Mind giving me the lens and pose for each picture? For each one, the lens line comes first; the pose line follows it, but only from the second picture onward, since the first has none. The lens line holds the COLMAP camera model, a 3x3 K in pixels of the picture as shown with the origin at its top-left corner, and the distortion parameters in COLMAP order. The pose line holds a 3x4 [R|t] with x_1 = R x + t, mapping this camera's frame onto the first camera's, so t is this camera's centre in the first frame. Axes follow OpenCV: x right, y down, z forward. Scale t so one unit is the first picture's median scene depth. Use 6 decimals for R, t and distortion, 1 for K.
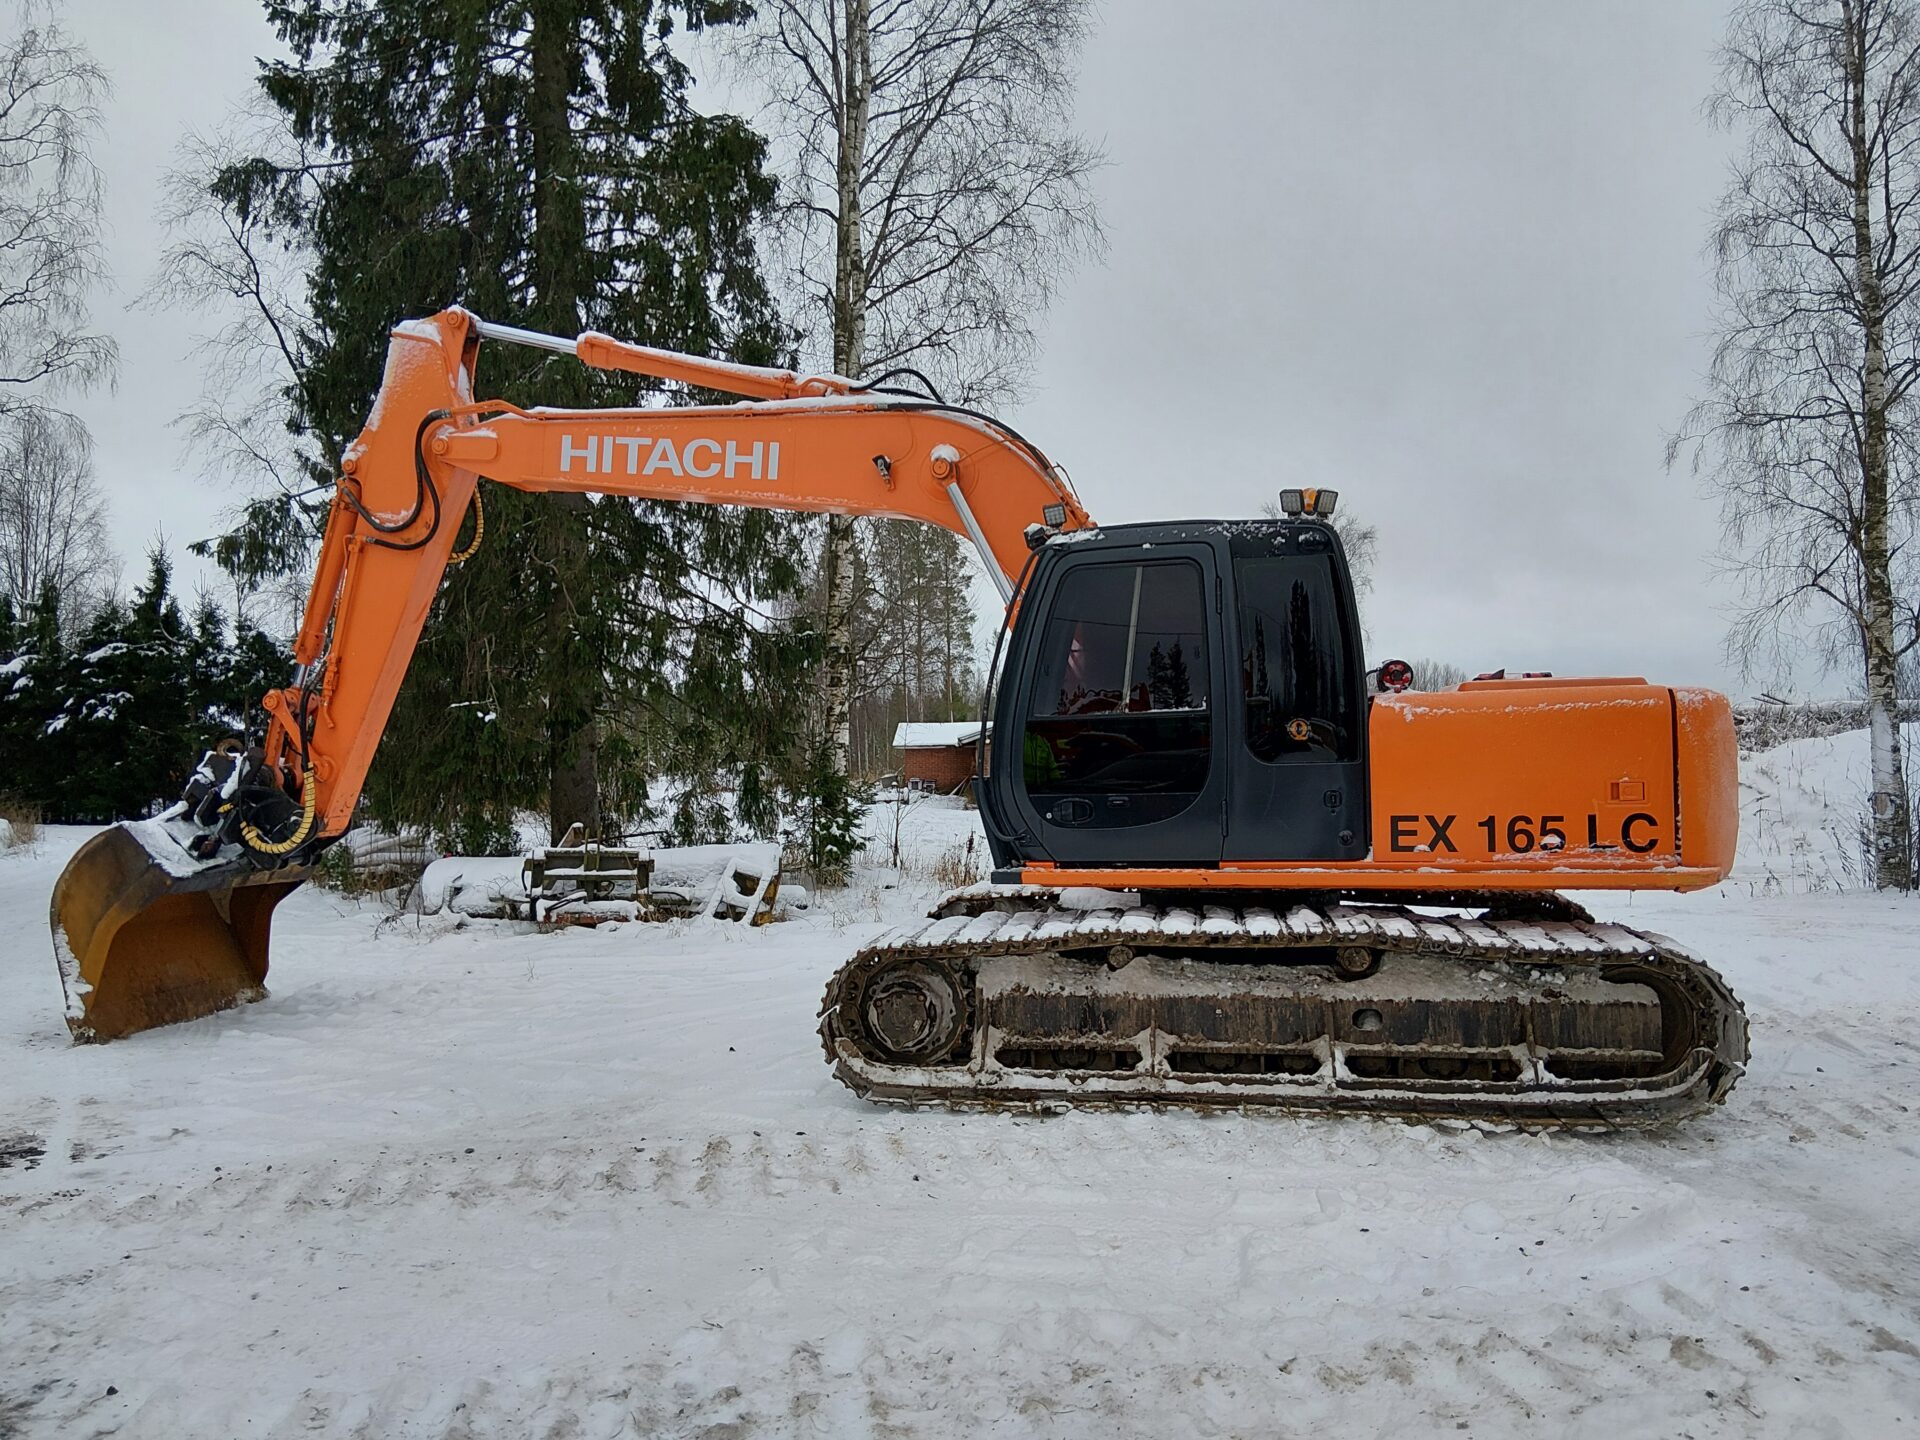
lens RADIAL K [[1448.6, 0, 951.4], [0, 1448.6, 731.1], [0, 0, 1]] dist [0.109605, -0.190547]
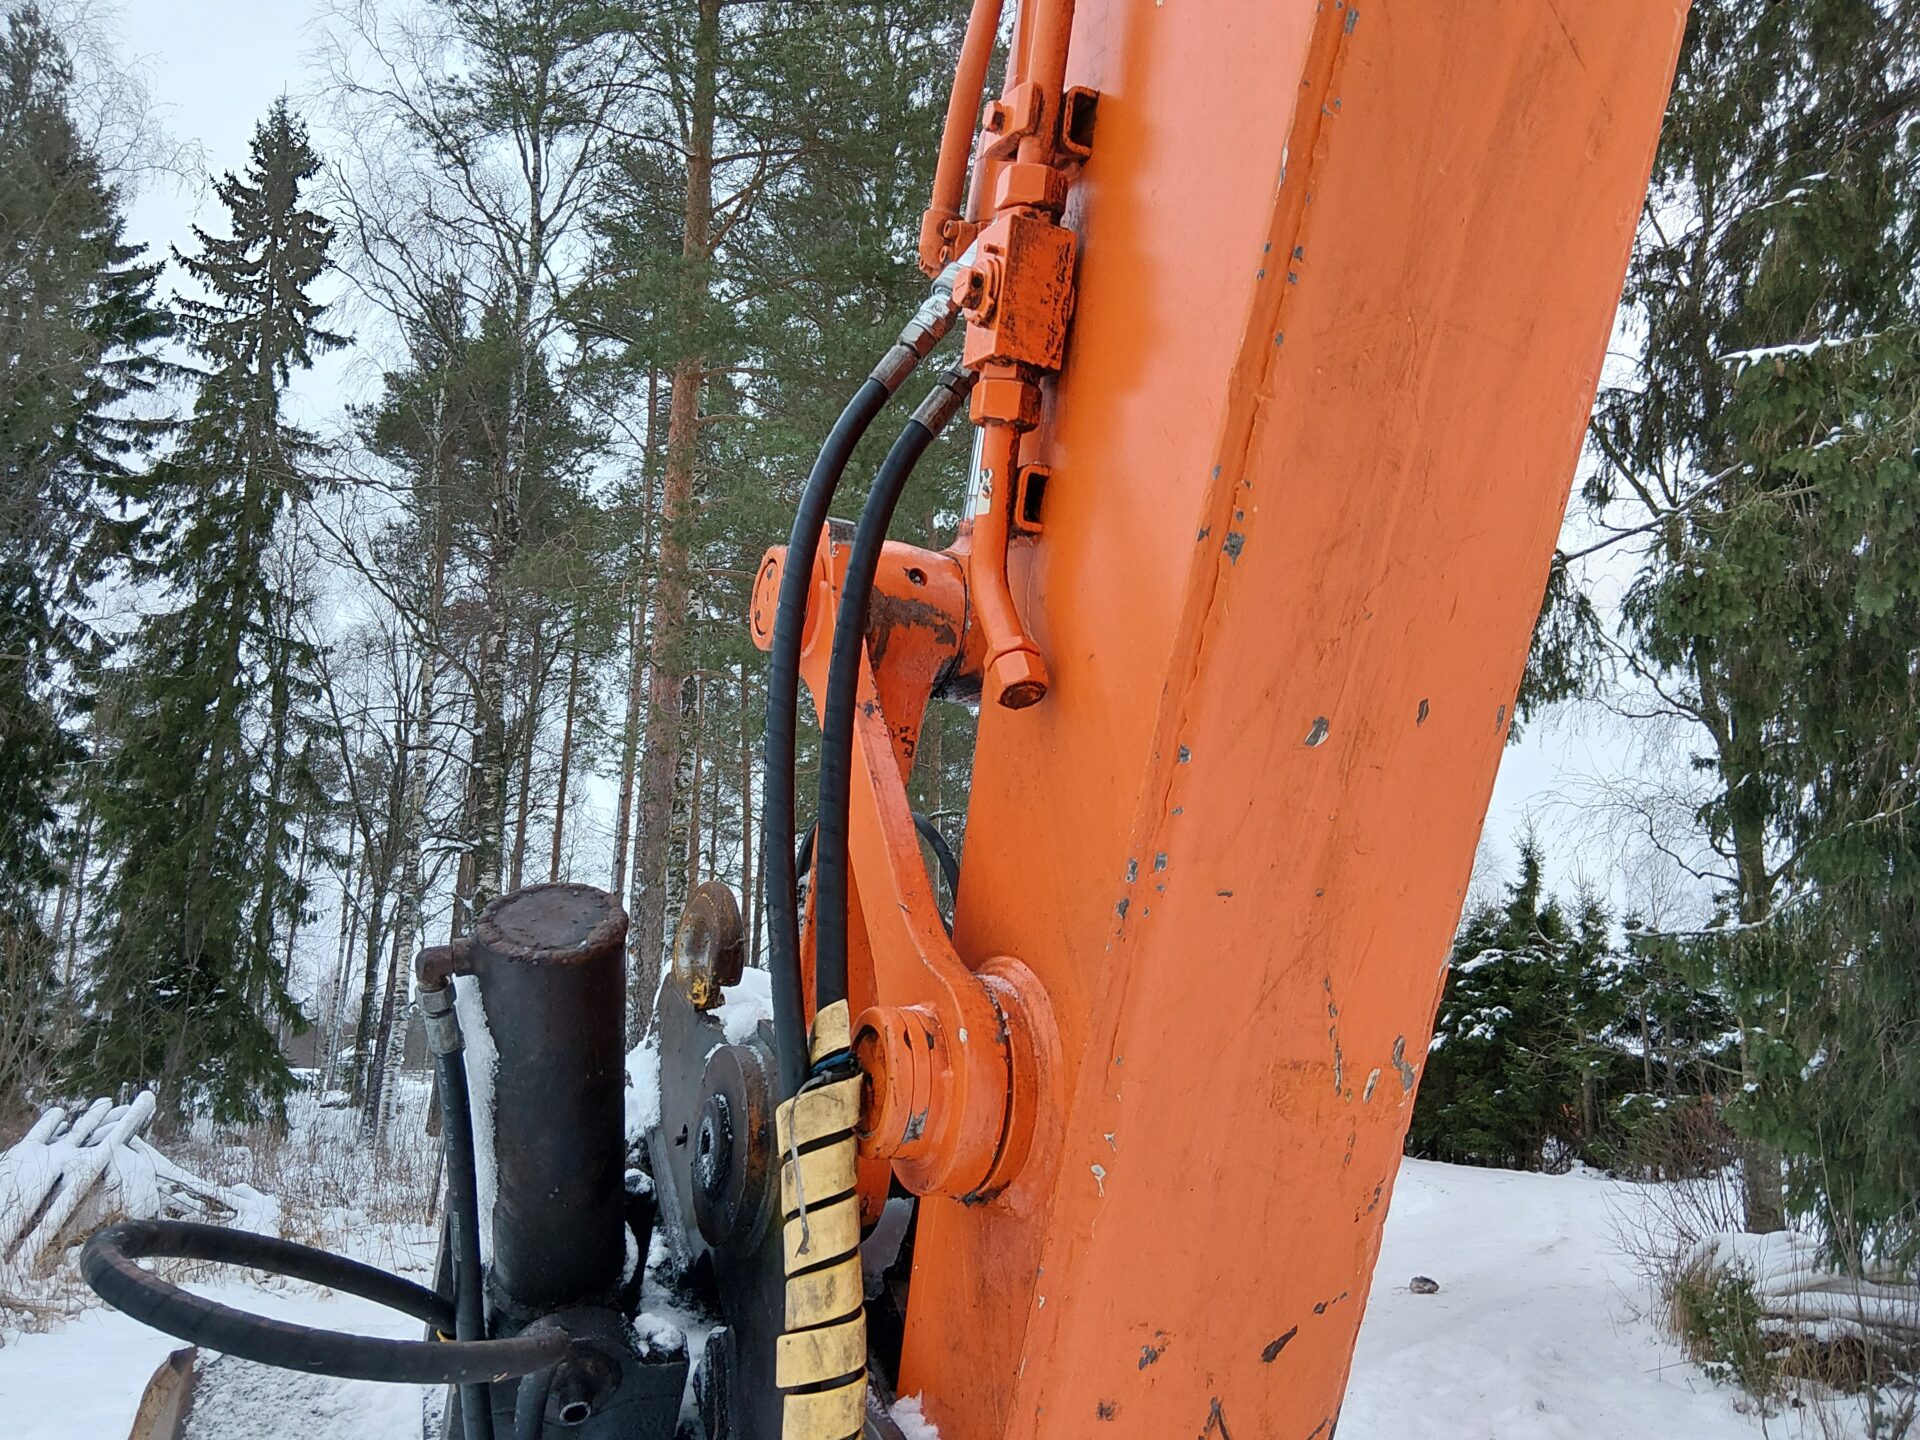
lens RADIAL K [[1448.6, 0, 951.4], [0, 1448.6, 731.1], [0, 0, 1]] dist [0.109605, -0.190547]
pose [[0.619327, -0.149283, -0.770810, -0.331060], [-0.026605, 0.977203, -0.210631, 0.022886], [0.784682, 0.150957, 0.601237, 0.901109]]
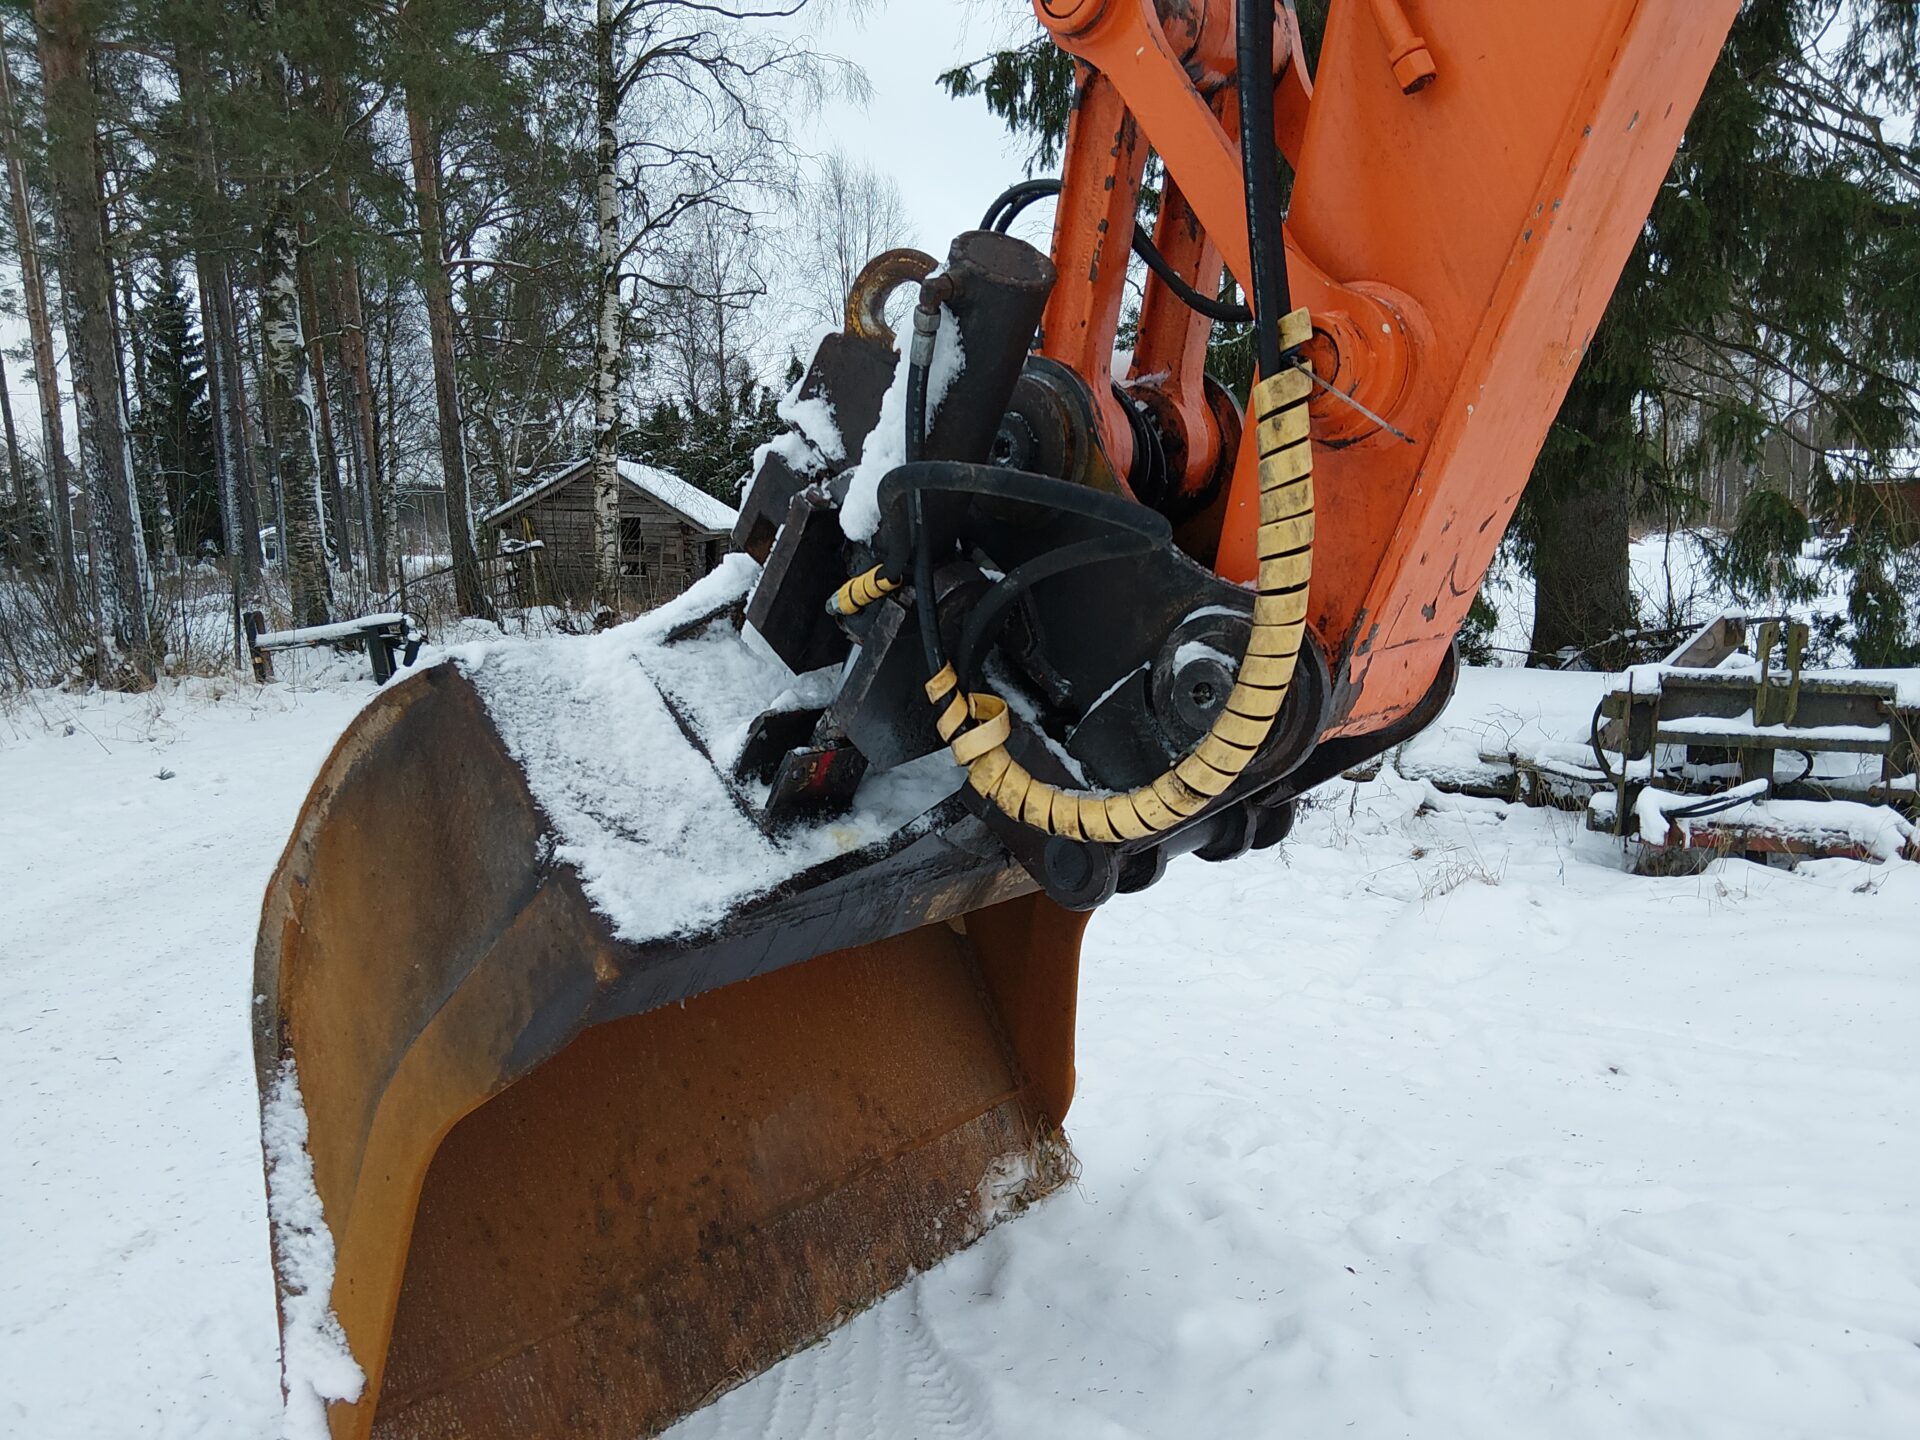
lens RADIAL K [[1431.6, 0, 960.0], [0, 1431.6, 720.0], [0, 0, 1]] dist [0.032441, -0.004168]
pose [[0.869825, 0.062524, -0.489383, -0.373438], [0.017709, 0.987341, 0.157620, 0.038129], [0.493043, -0.145768, 0.857706, 0.808117]]
